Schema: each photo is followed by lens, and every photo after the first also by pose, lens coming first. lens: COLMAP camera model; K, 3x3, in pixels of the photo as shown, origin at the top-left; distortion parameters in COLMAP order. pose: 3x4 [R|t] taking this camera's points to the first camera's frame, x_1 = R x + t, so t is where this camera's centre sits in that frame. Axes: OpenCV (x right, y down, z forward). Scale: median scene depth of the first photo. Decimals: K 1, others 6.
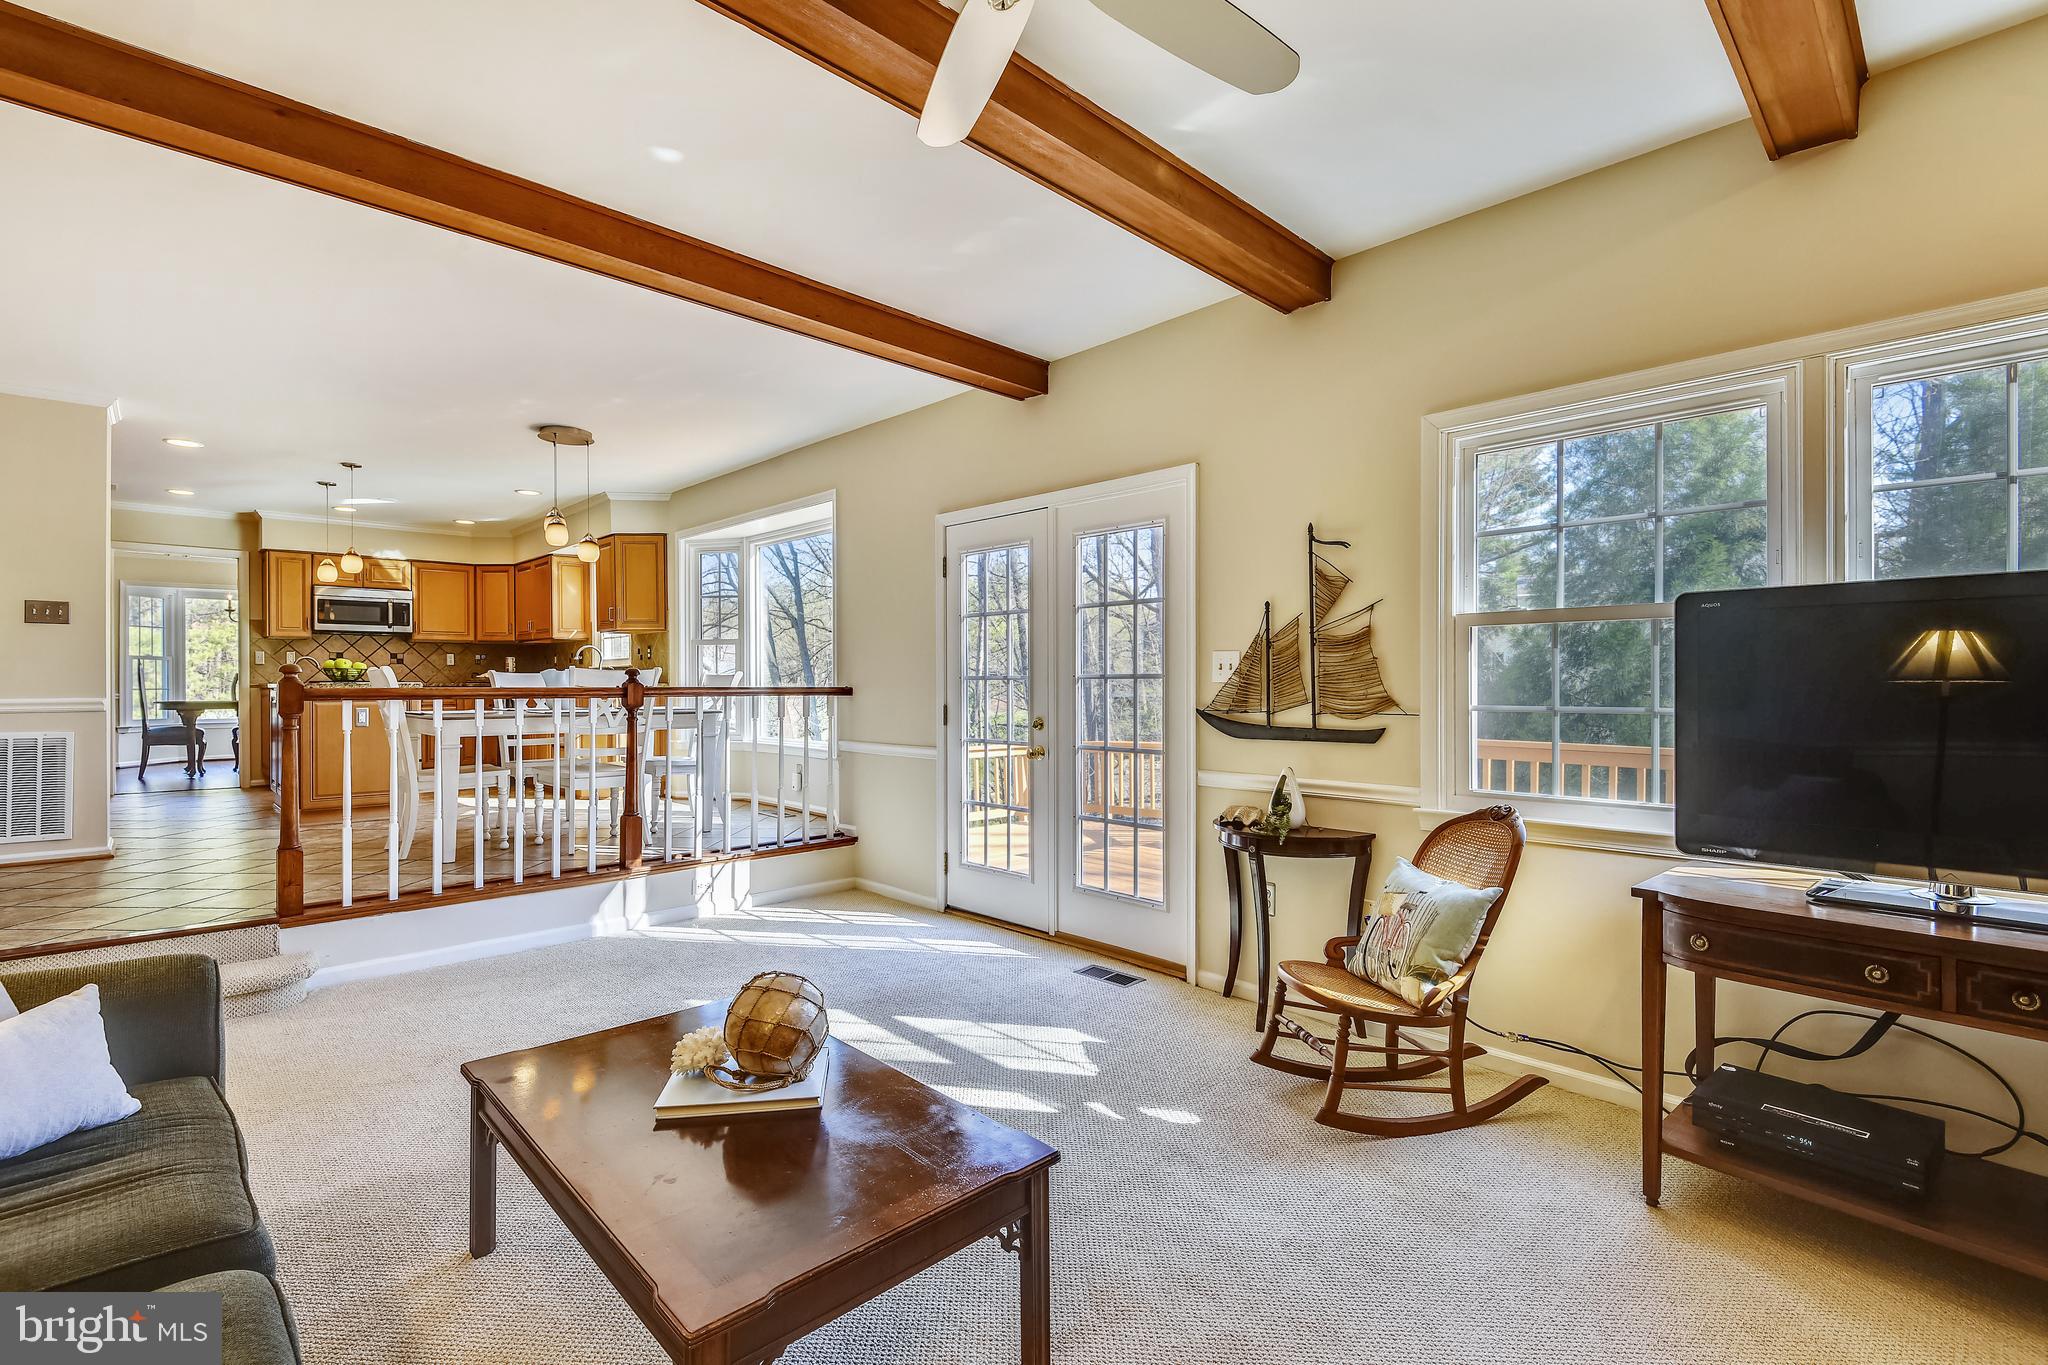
lens RADIAL K [[936.1, 0, 1031.1], [0, 936.1, 681.0], [0, 0, 1]] dist [0.006420, -0.008324]
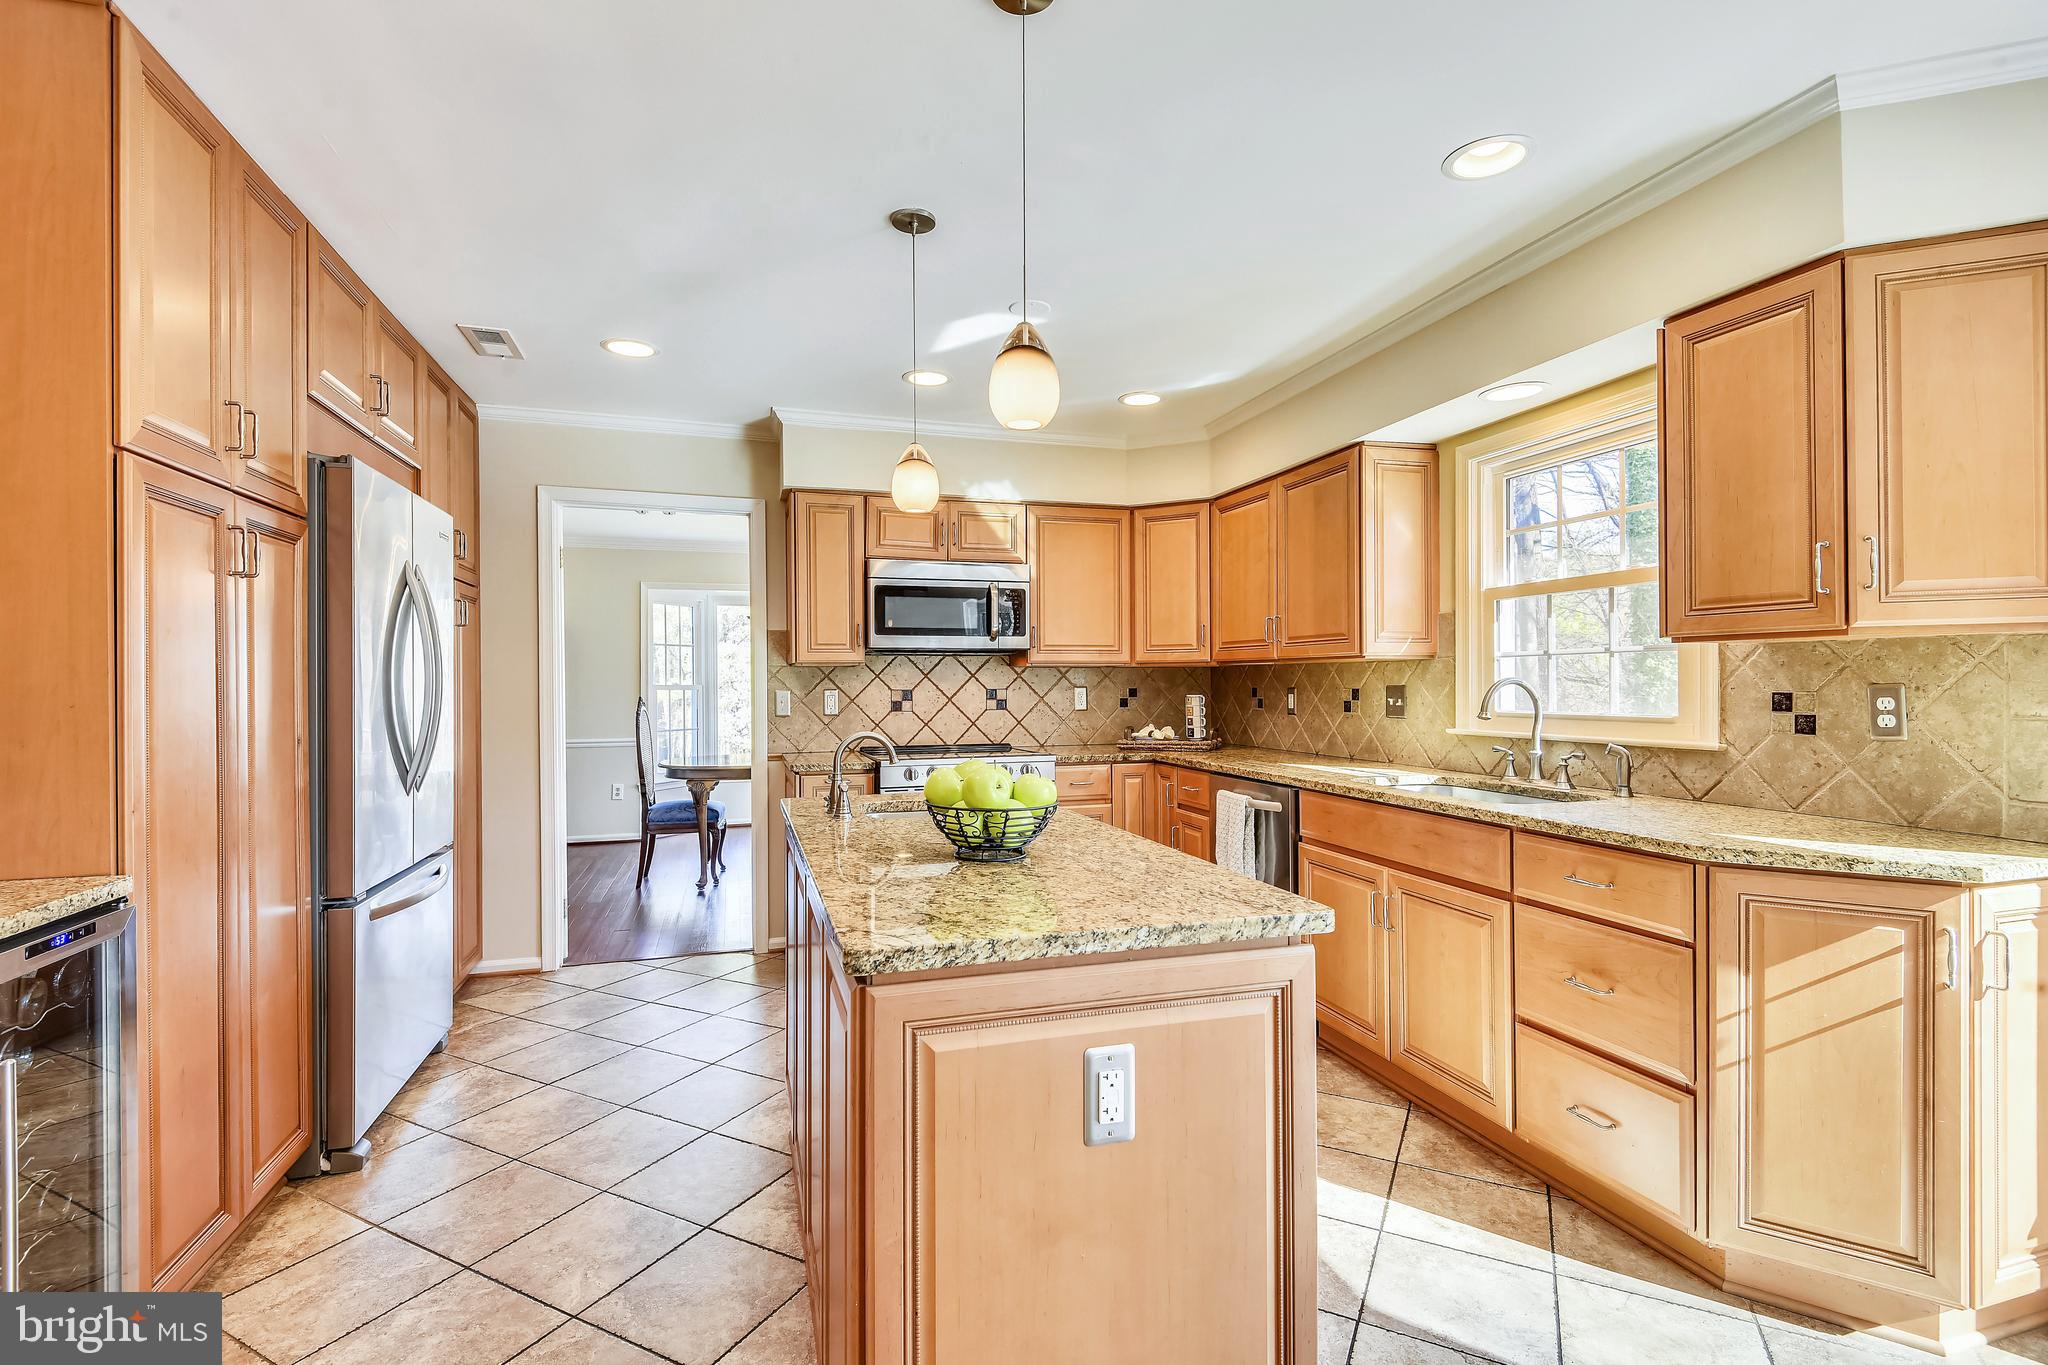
lens RADIAL K [[936.1, 0, 1016.6], [0, 936.1, 679.3], [0, 0, 1]] dist [0.006420, -0.008324]
pose [[0.887993, -0.003675, -0.459843, -0.940992], [0.003554, 0.999993, -0.001129, -0.074728], [0.459844, -0.000632, 0.888000, 1.198929]]
